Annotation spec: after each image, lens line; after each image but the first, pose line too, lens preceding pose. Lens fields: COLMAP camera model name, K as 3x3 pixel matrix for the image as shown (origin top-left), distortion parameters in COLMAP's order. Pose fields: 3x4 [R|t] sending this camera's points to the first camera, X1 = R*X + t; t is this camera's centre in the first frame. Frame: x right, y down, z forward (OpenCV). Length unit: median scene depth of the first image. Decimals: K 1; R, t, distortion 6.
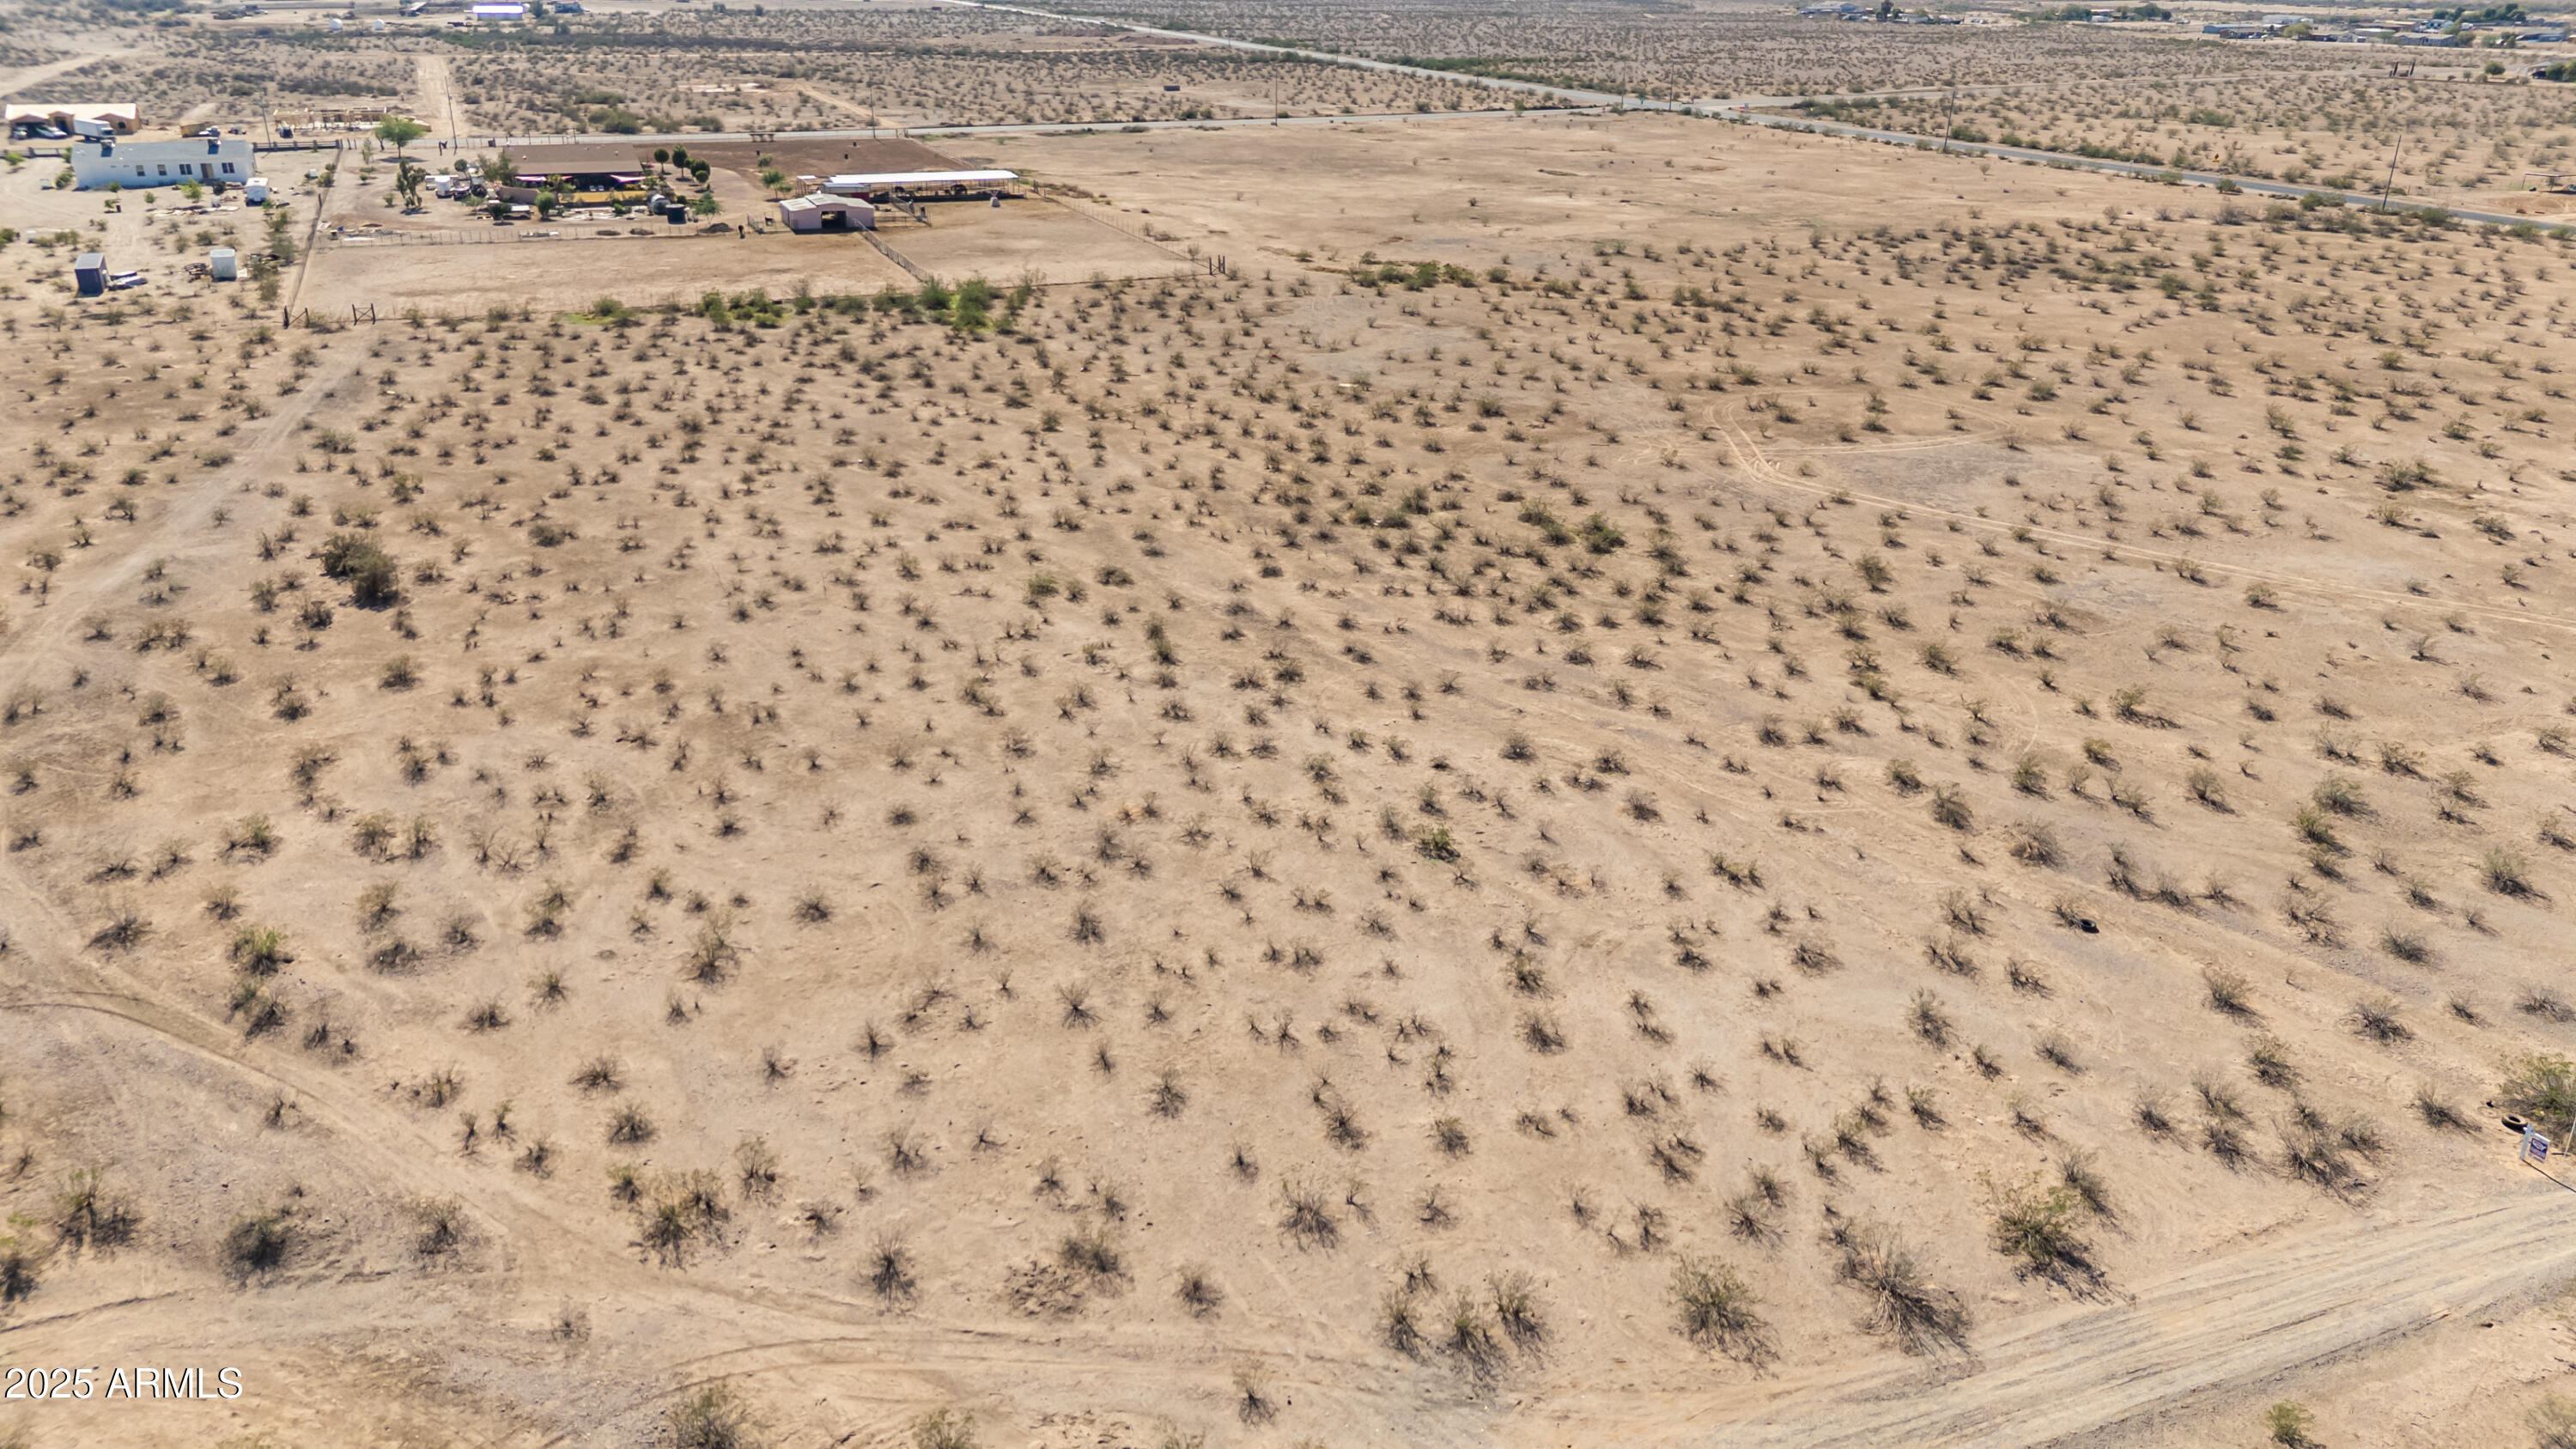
lens RADIAL K [[1873.9, 0, 1298.7], [0, 1873.9, 728.6], [0, 0, 1]] dist [0.072457, -0.072458]
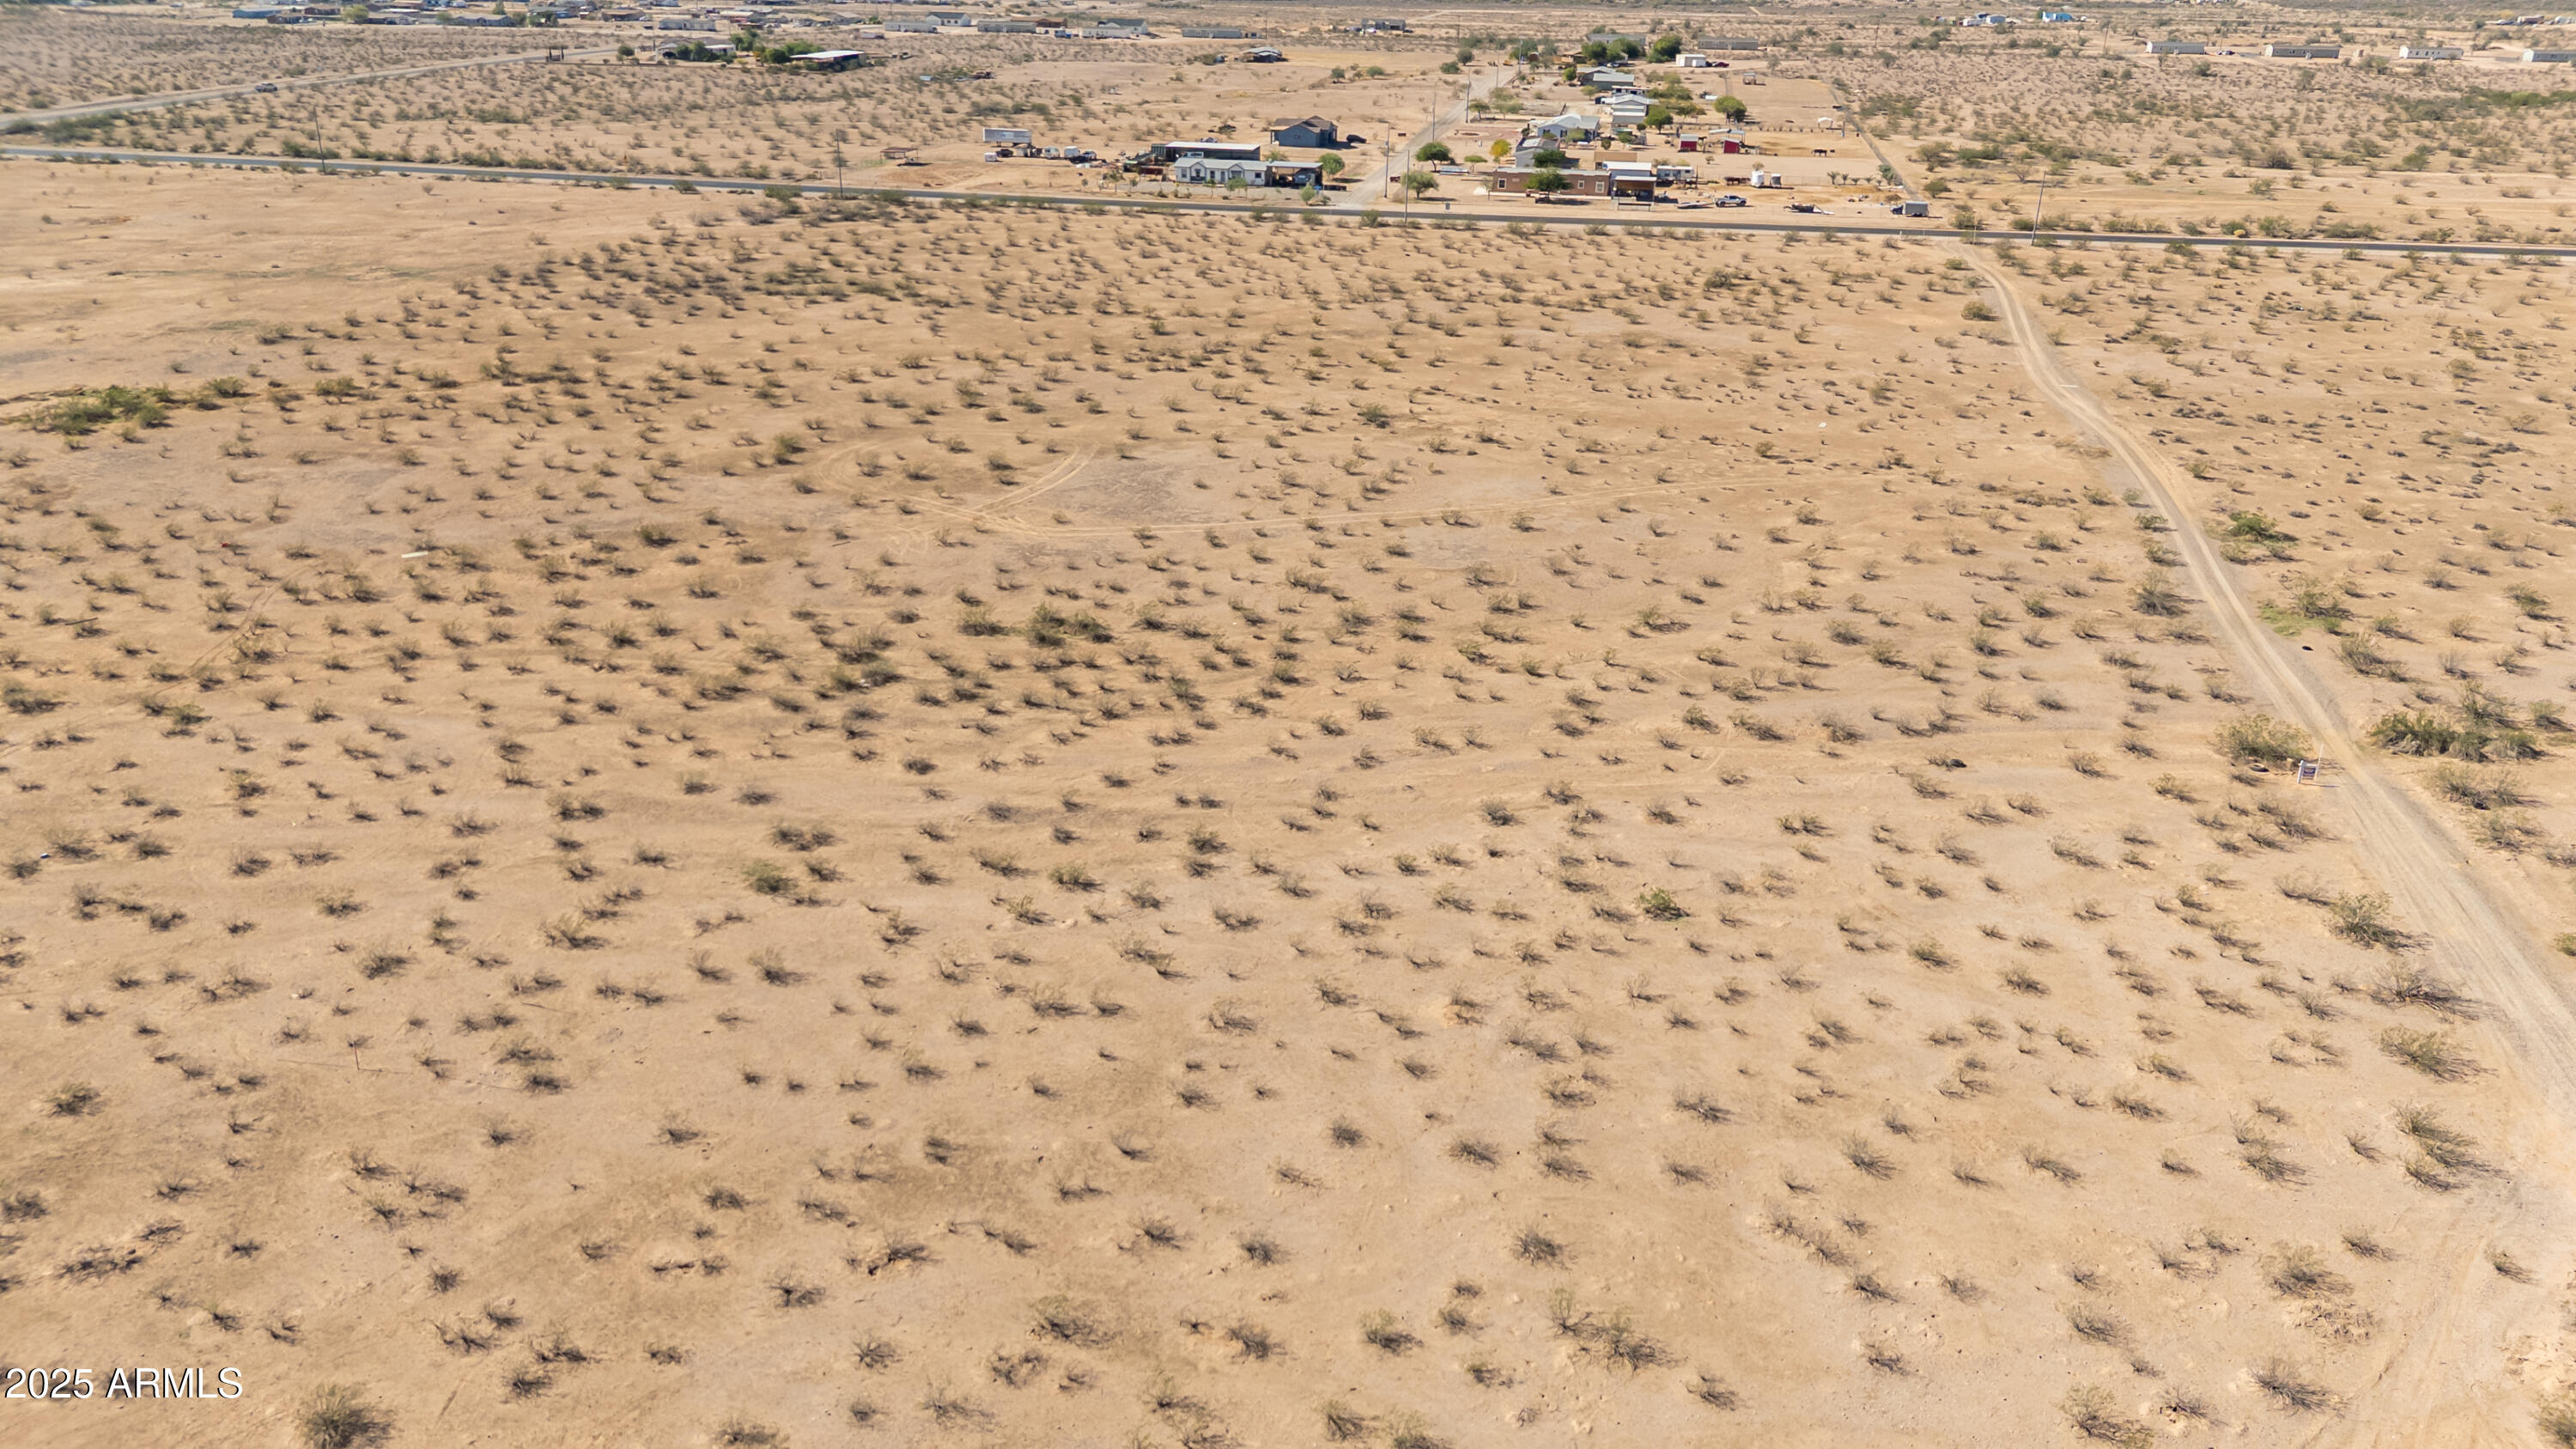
lens RADIAL K [[1873.9, 0, 1300.7], [0, 1873.9, 718.9], [0, 0, 1]] dist [0.072457, -0.072458]
pose [[0.561198, -0.319108, 0.763693, -0.549422], [0.311312, 0.936316, 0.162471, -0.184243], [-0.766904, 0.146568, 0.624801, 0.316246]]
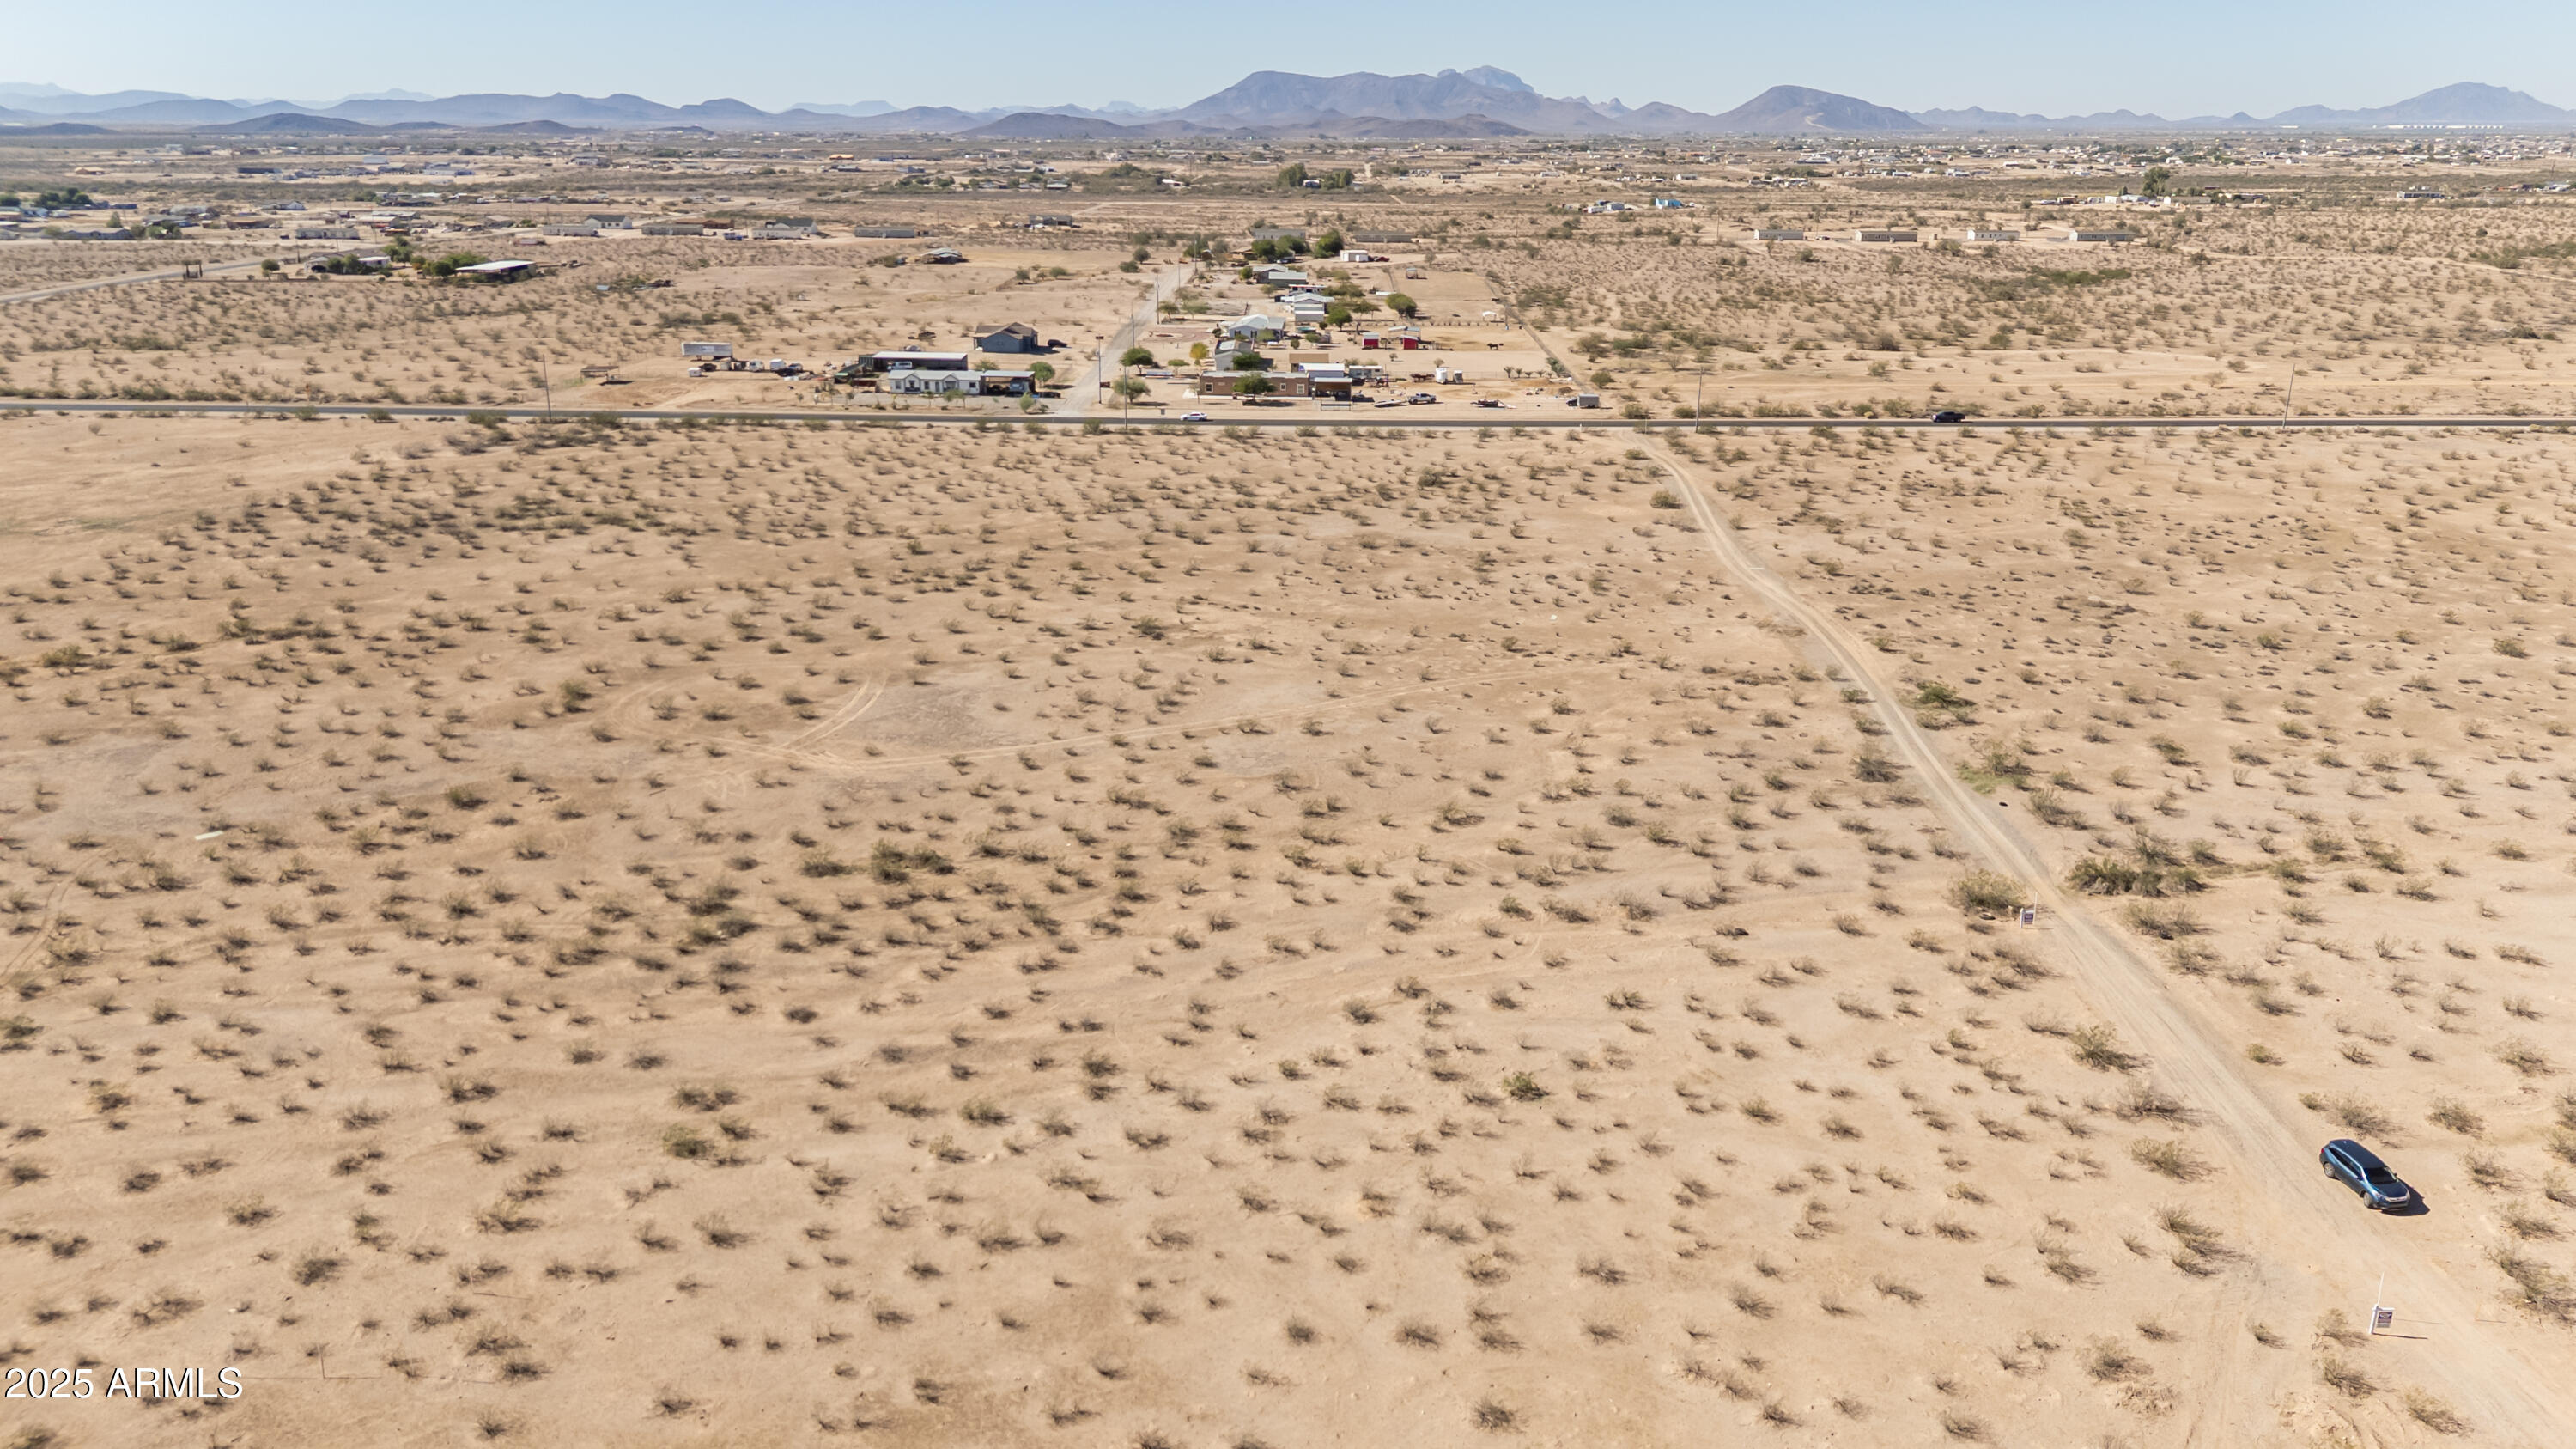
lens RADIAL K [[1873.9, 0, 1295.3], [0, 1873.9, 736.7], [0, 0, 1]] dist [0.072457, -0.072458]
pose [[0.408704, -0.288599, 0.865836, -0.636475], [0.350929, 0.925447, 0.142819, -0.244644], [-0.842502, 0.245476, 0.479512, 0.330517]]
